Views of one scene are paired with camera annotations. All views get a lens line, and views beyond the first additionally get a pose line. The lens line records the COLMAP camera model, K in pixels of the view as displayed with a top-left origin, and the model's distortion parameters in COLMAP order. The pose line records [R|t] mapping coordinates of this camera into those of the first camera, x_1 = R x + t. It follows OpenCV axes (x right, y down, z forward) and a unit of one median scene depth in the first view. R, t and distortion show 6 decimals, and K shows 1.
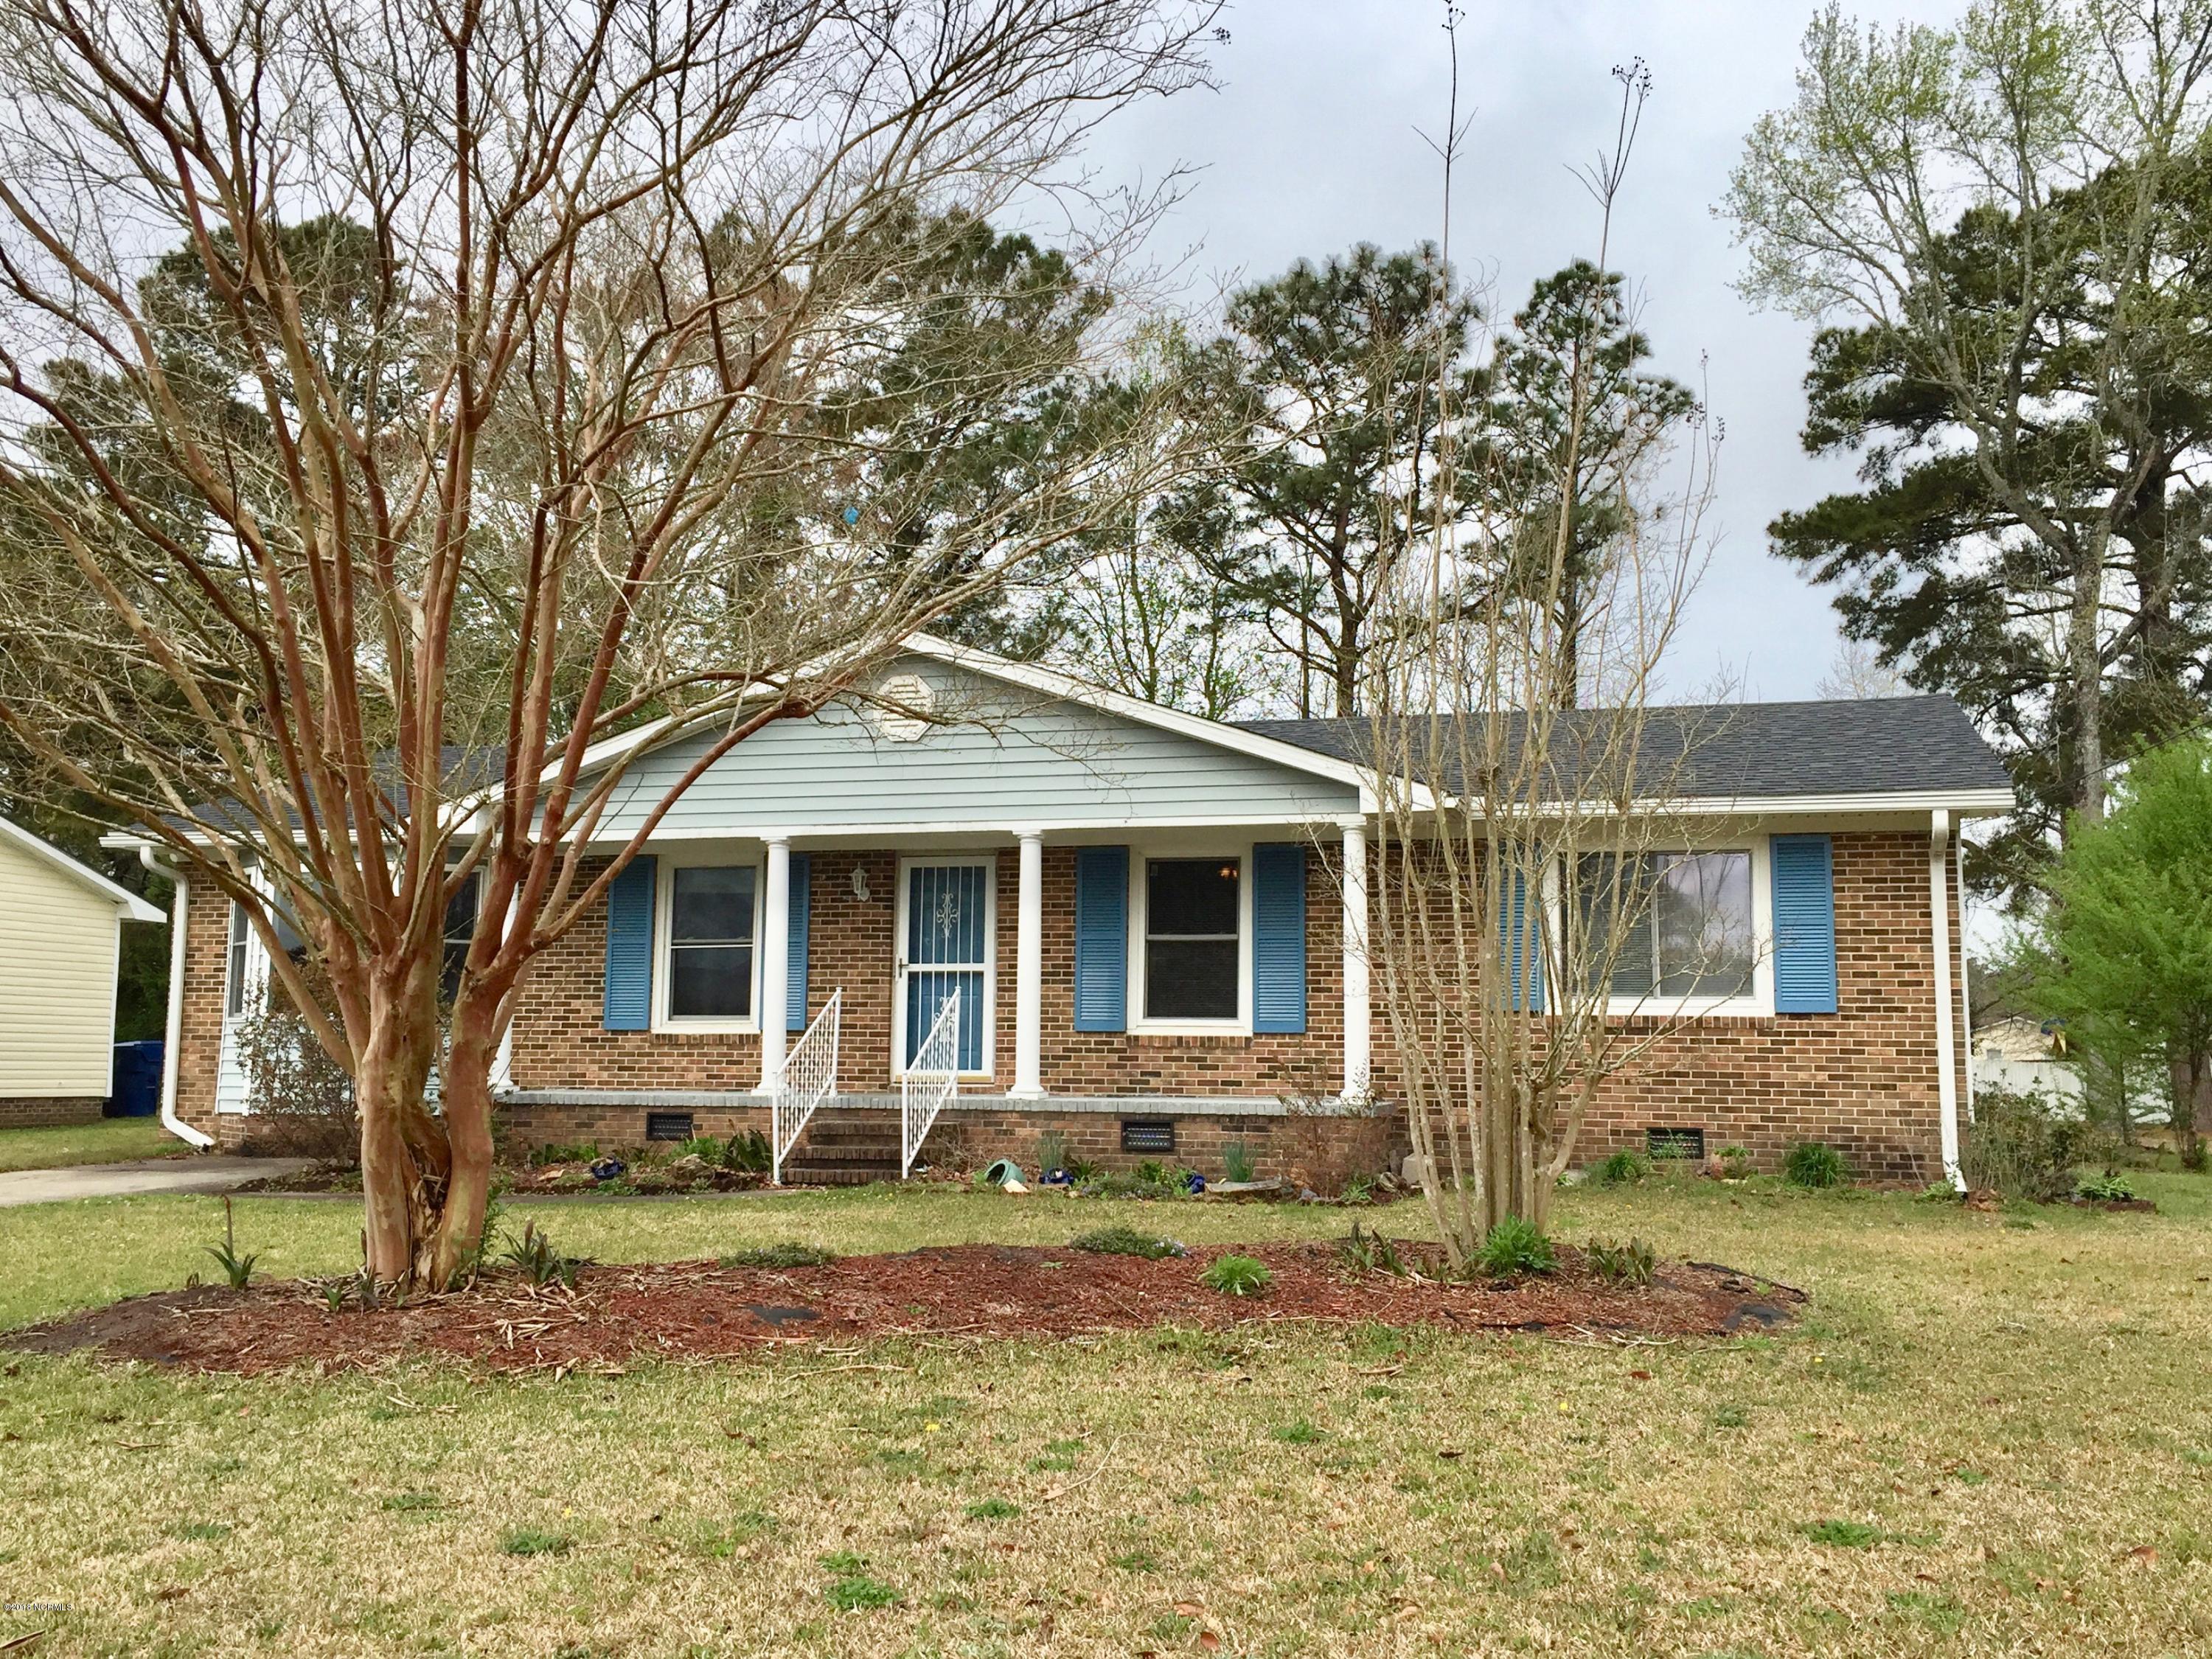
lens RADIAL K [[2067.4, 0, 1111.2], [0, 2067.4, 830.9], [0, 0, 1]] dist [0.069136, 0.000000]
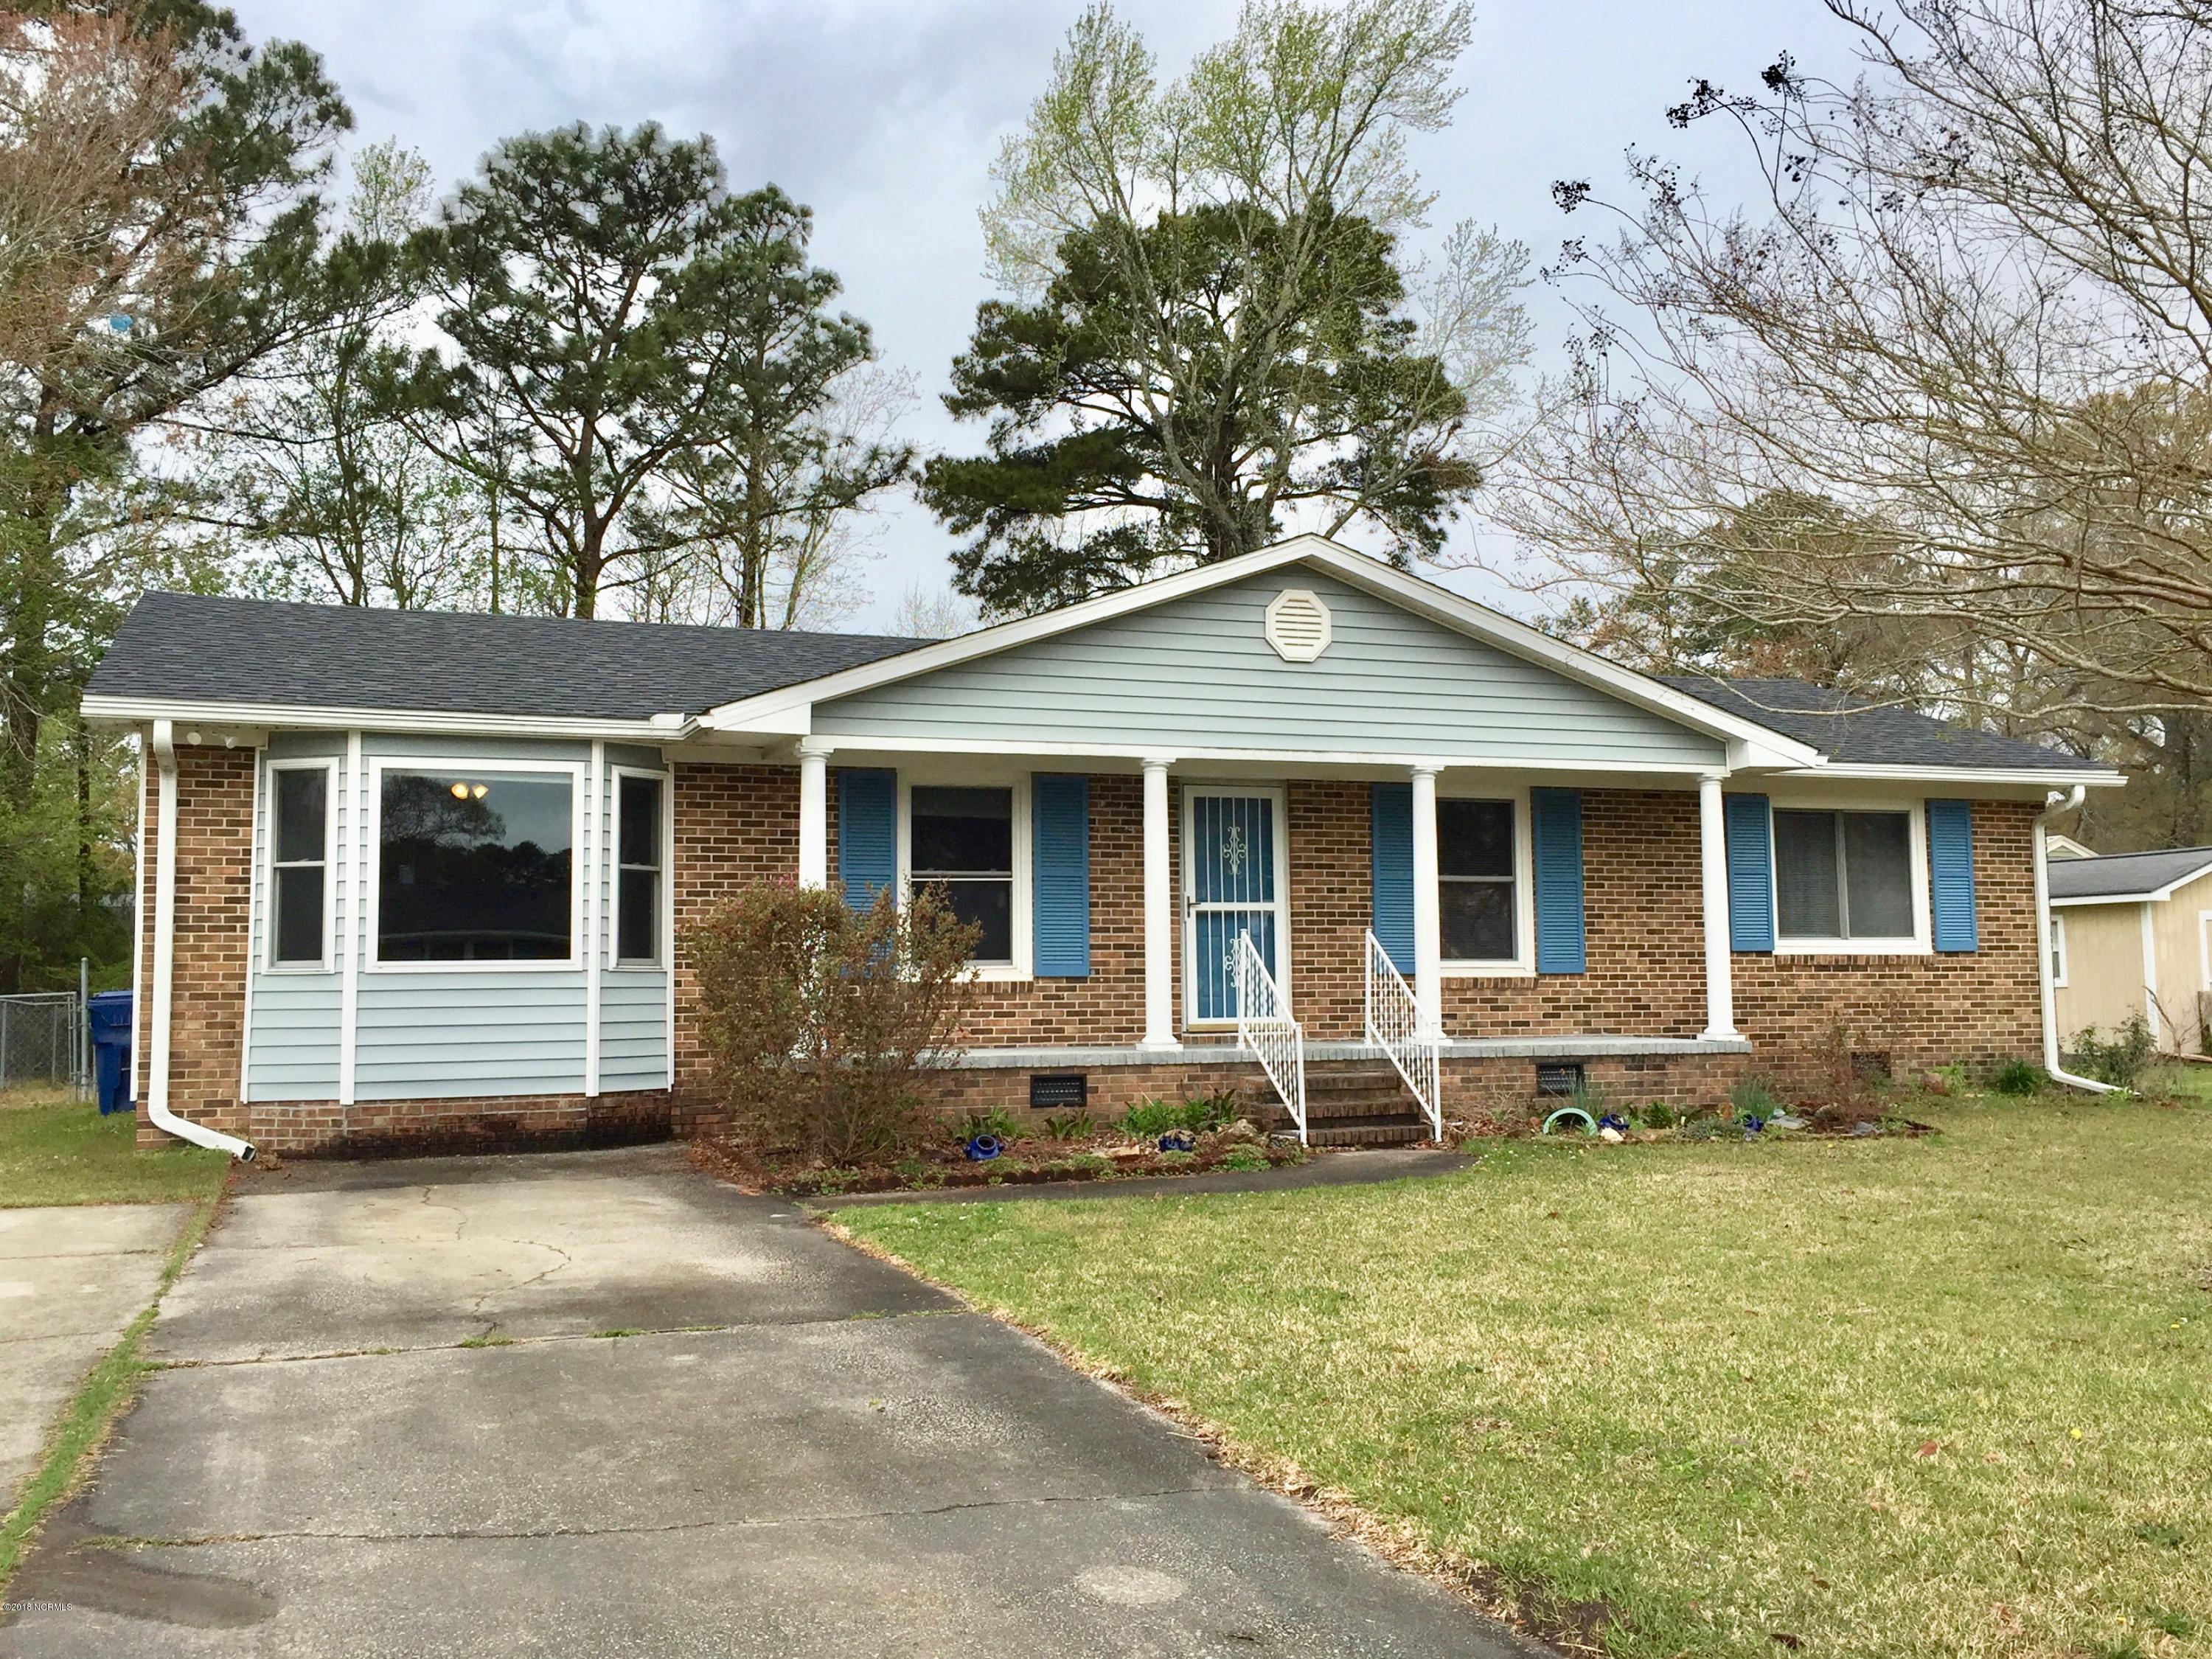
lens RADIAL K [[2067.4, 0, 1109.0], [0, 2067.4, 830.8], [0, 0, 1]] dist [0.069136, 0.000000]
pose [[0.810469, 0.027150, 0.585152, -0.677001], [-0.047595, 0.998675, 0.019586, 0.017166], [-0.583844, -0.043724, 0.810687, 0.292028]]
